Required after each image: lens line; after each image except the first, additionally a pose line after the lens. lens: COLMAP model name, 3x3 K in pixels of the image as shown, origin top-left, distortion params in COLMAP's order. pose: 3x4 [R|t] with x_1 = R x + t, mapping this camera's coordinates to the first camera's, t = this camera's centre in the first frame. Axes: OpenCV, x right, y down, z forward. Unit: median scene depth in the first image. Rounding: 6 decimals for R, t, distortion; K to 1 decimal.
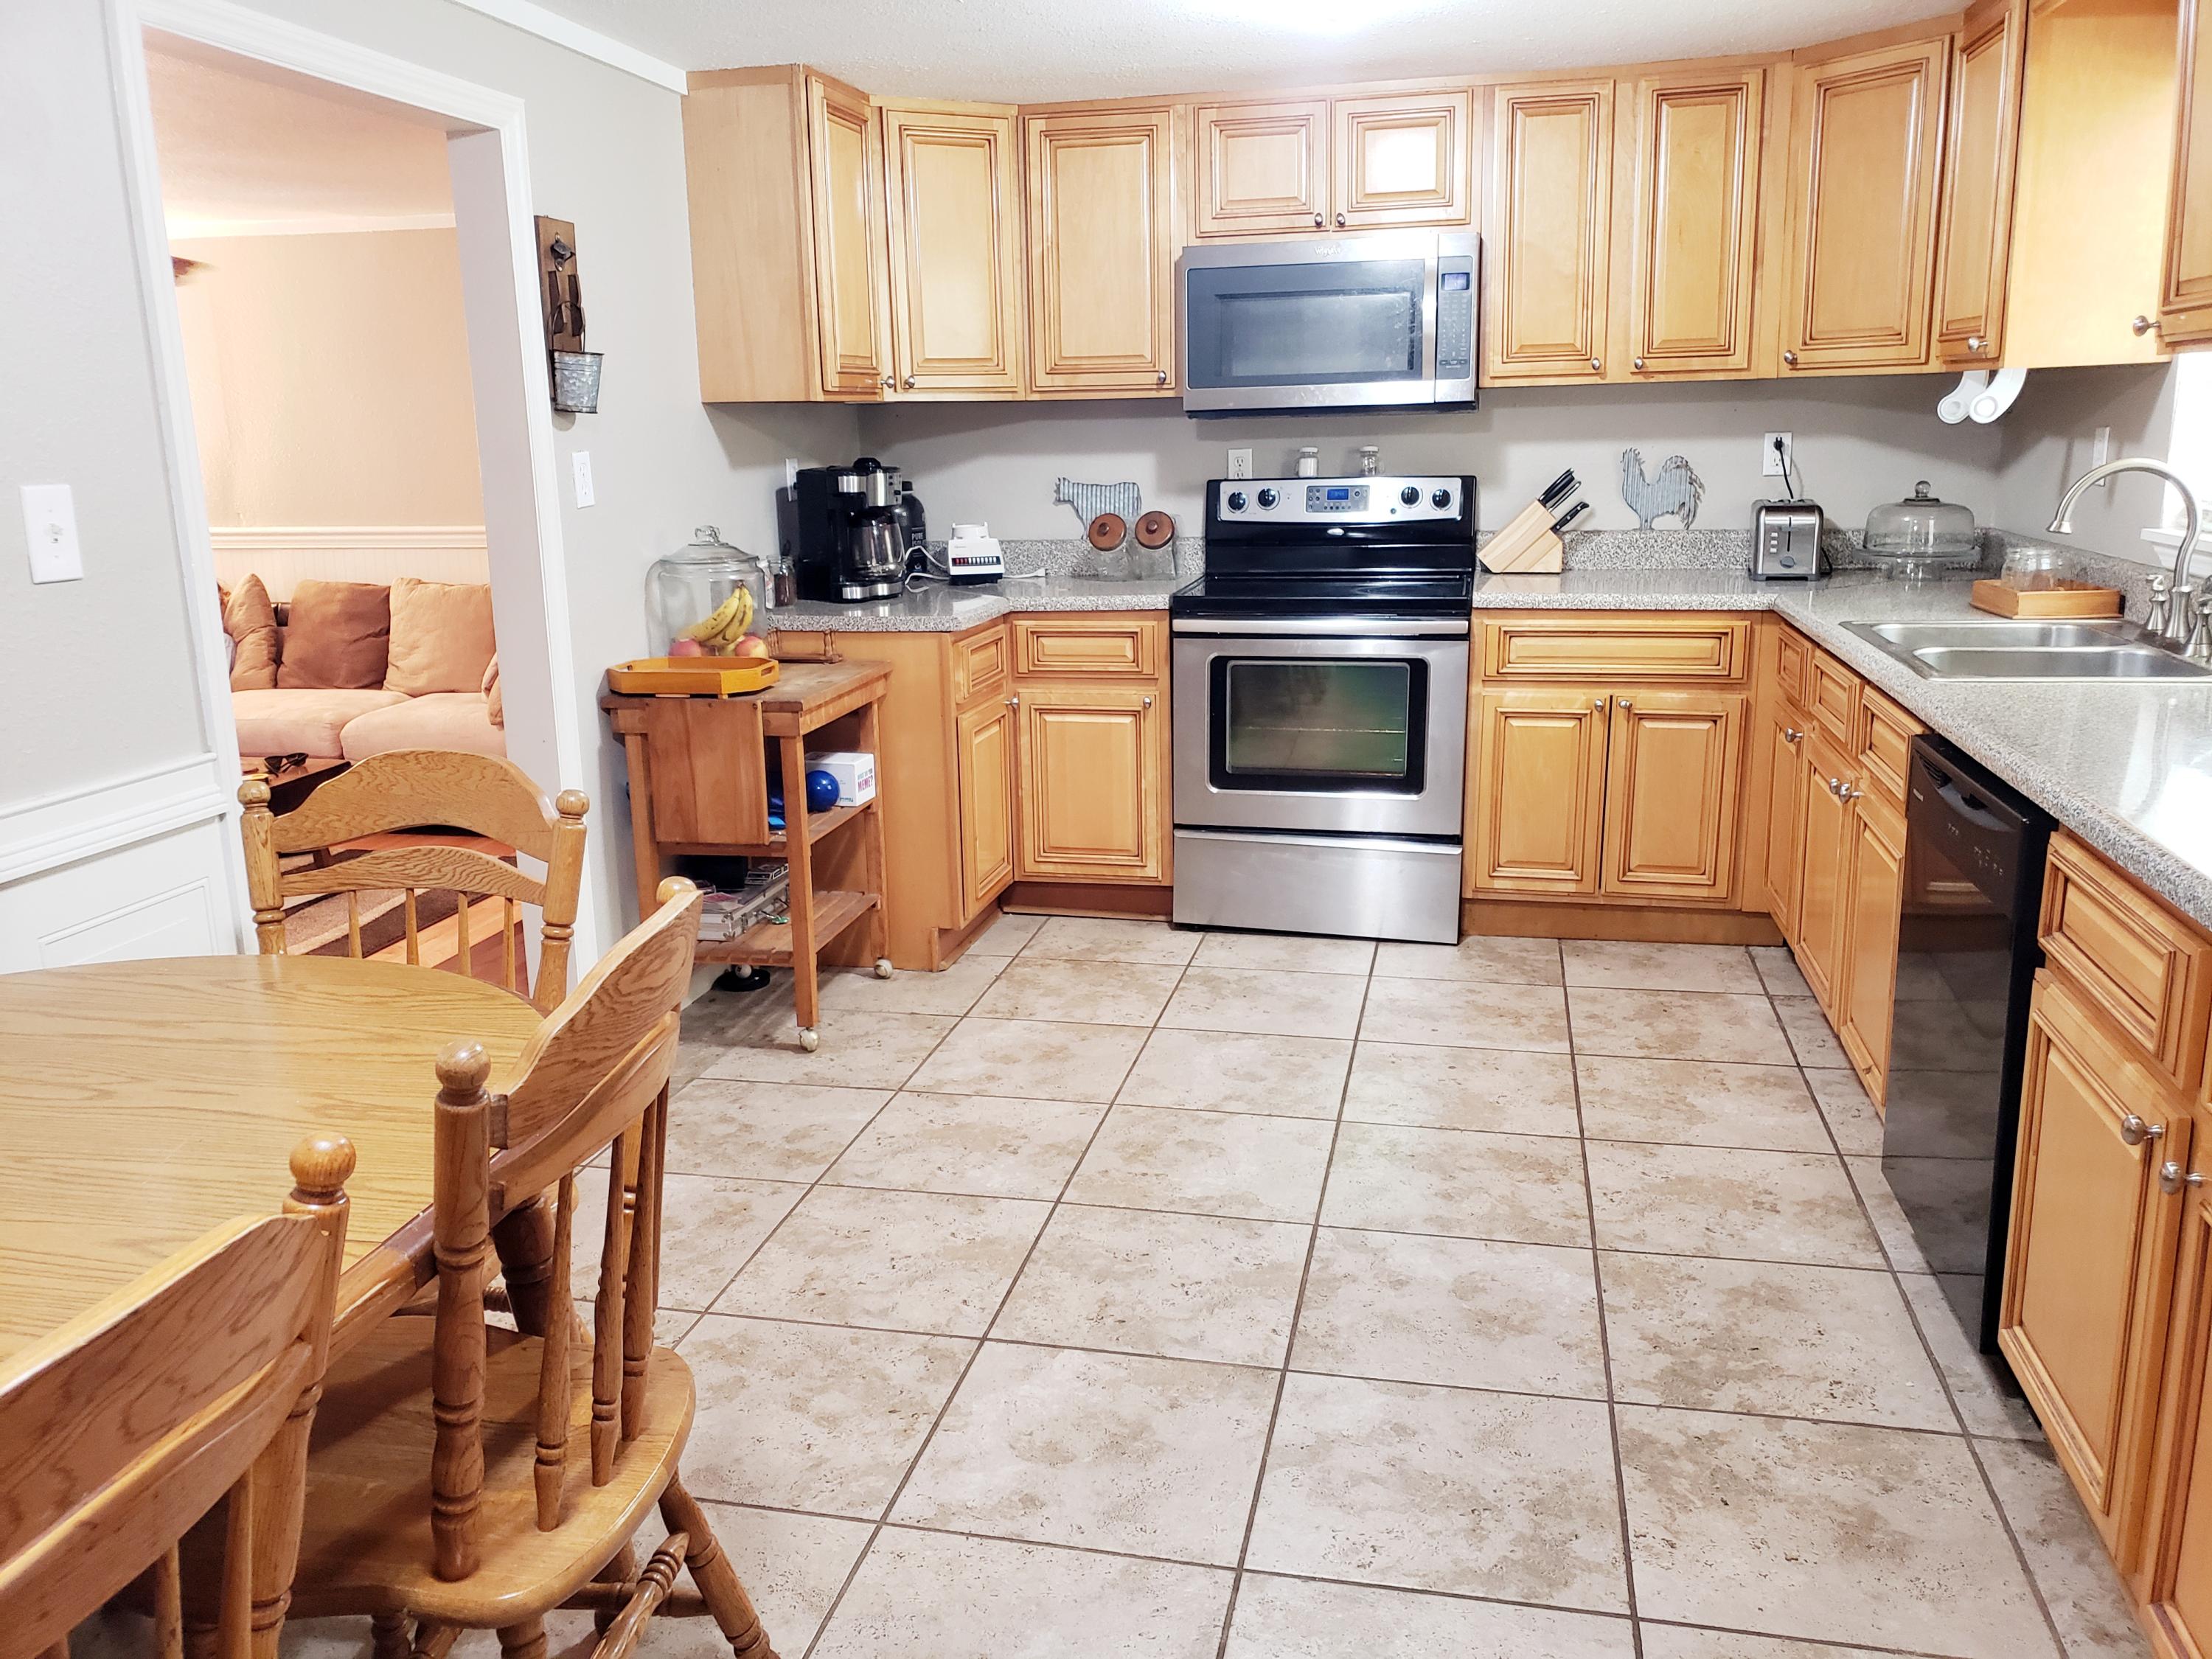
lens RADIAL K [[1734.0, 0, 1106.0], [0, 1734.0, 829.5], [0, 0, 1]] dist [-0.002238, 0.003298]
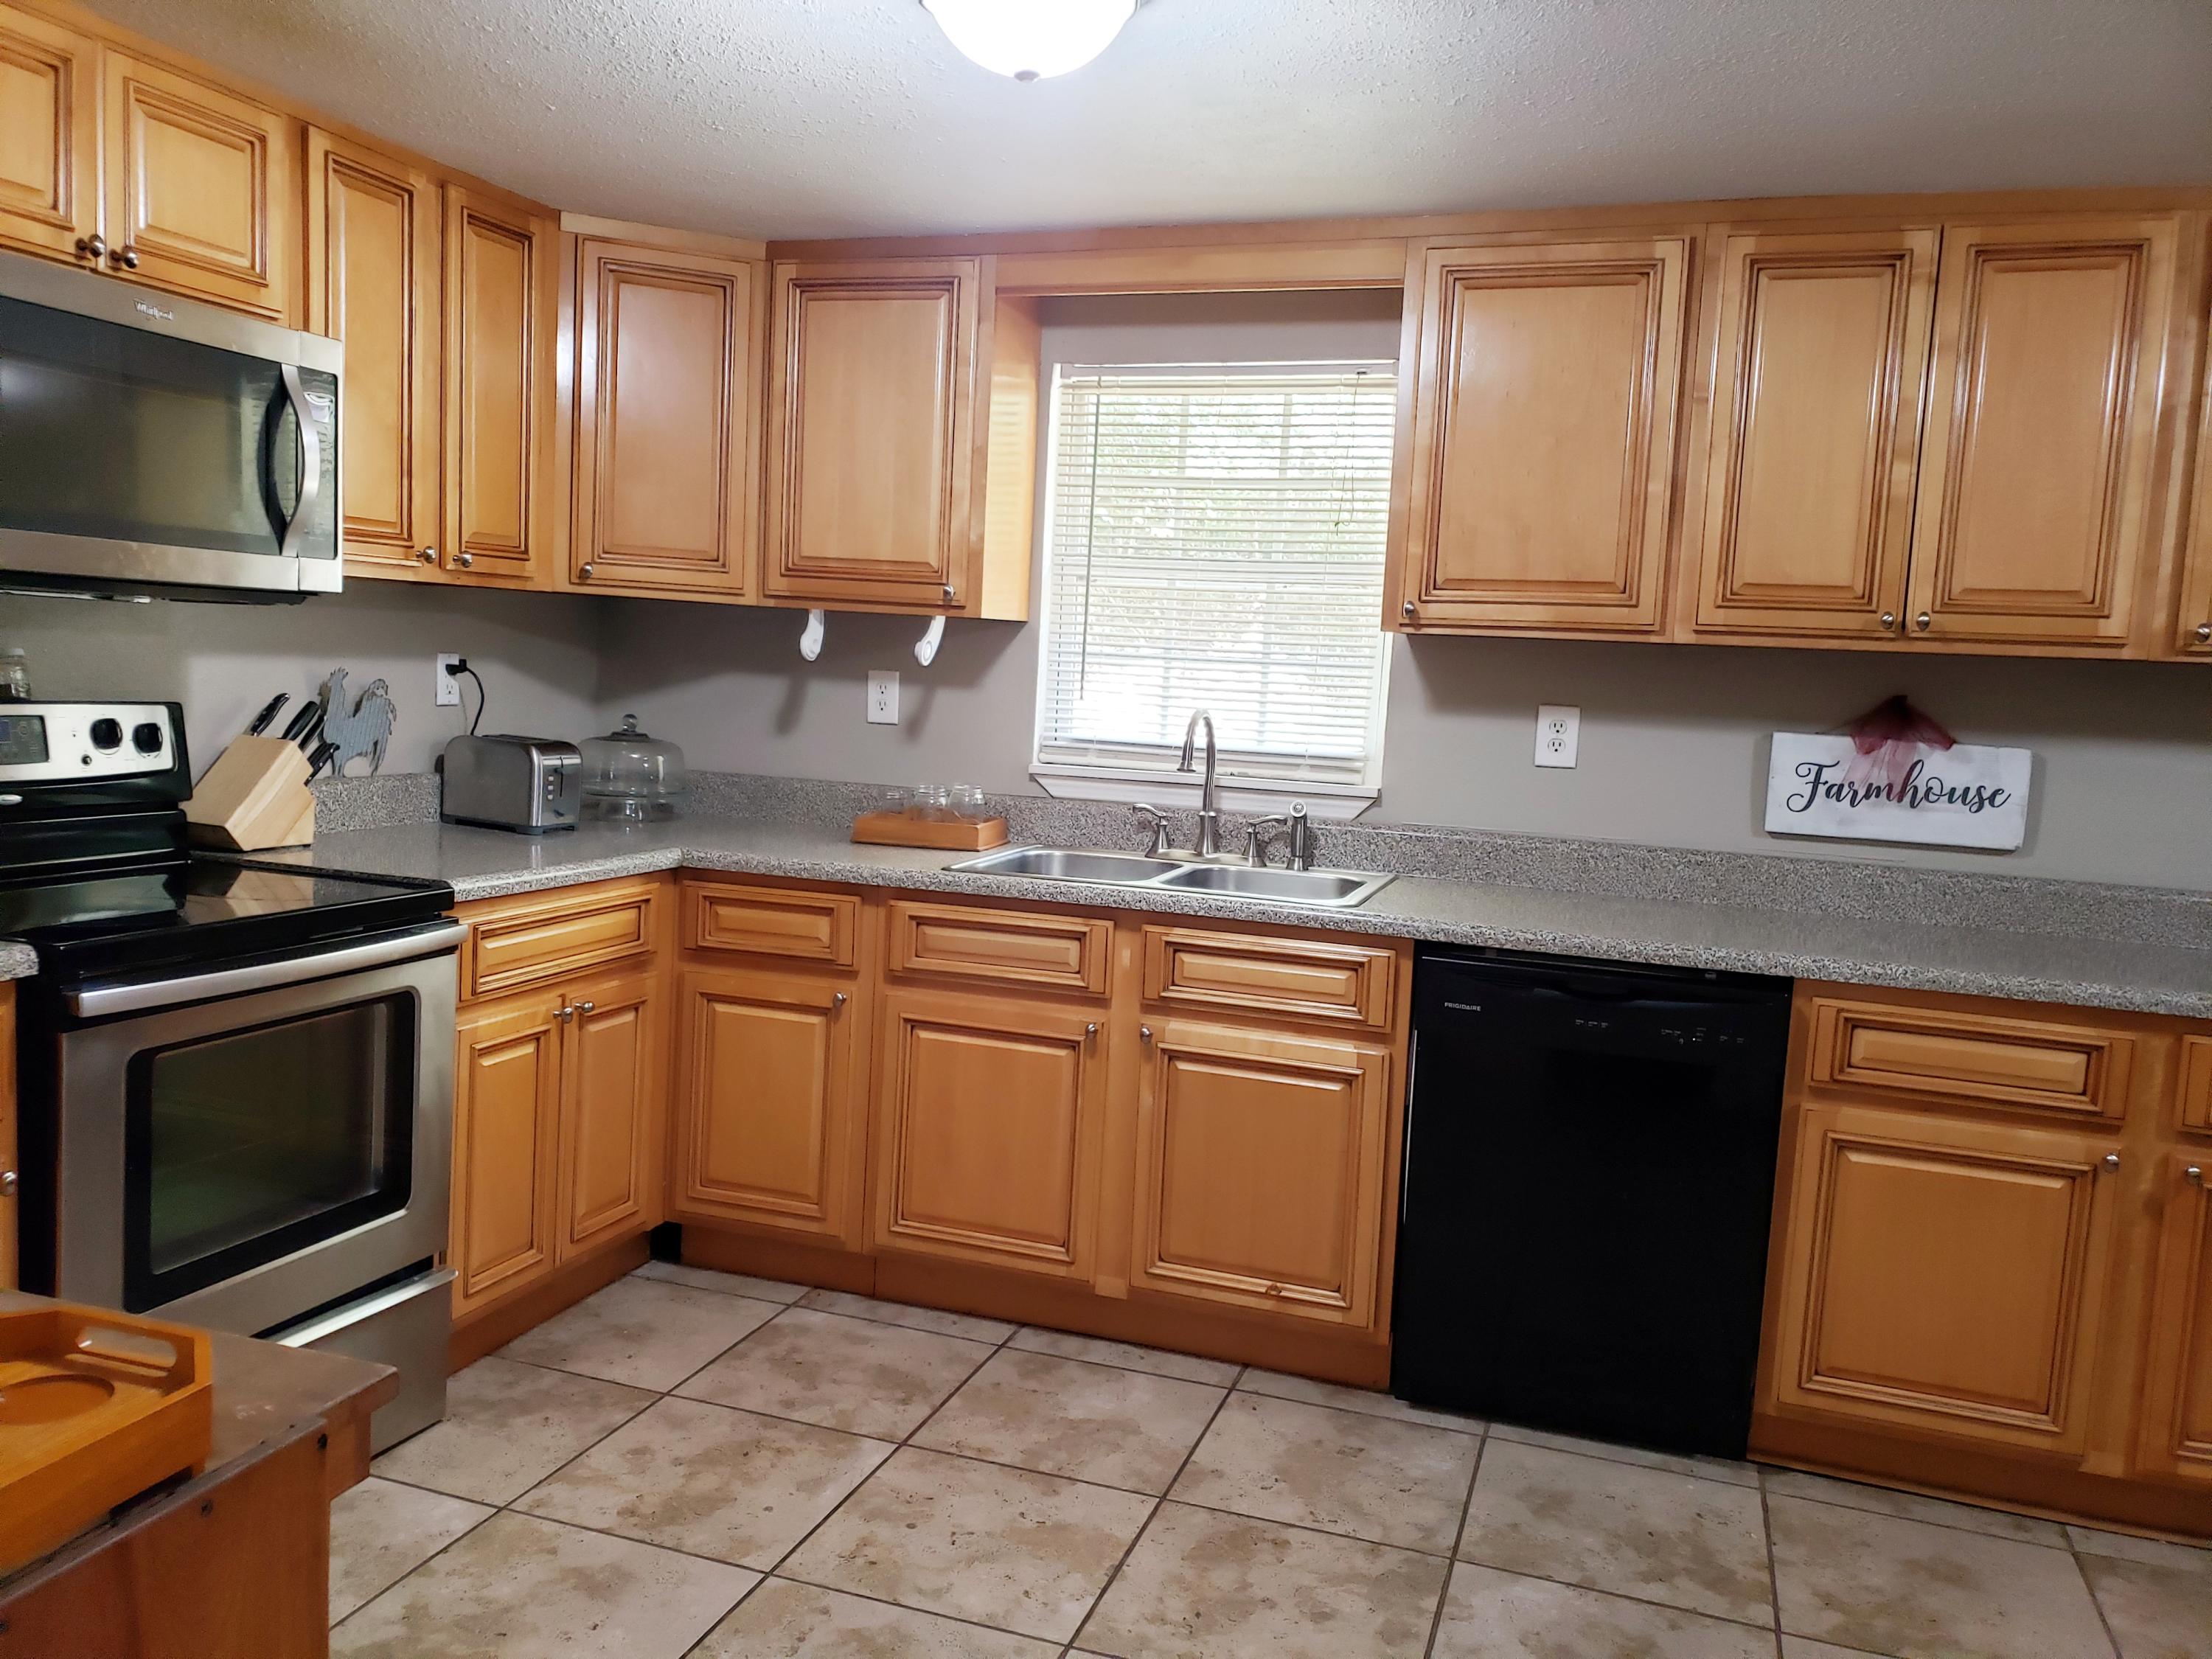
lens RADIAL K [[1704.6, 0, 1075.3], [0, 1704.6, 856.8], [0, 0, 1]] dist [0.005134, 0.006582]
pose [[0.109689, -0.077692, 0.990925, -0.497613], [0.177794, 0.982396, 0.057342, -0.172349], [-0.977935, 0.169890, 0.121571, 0.843837]]
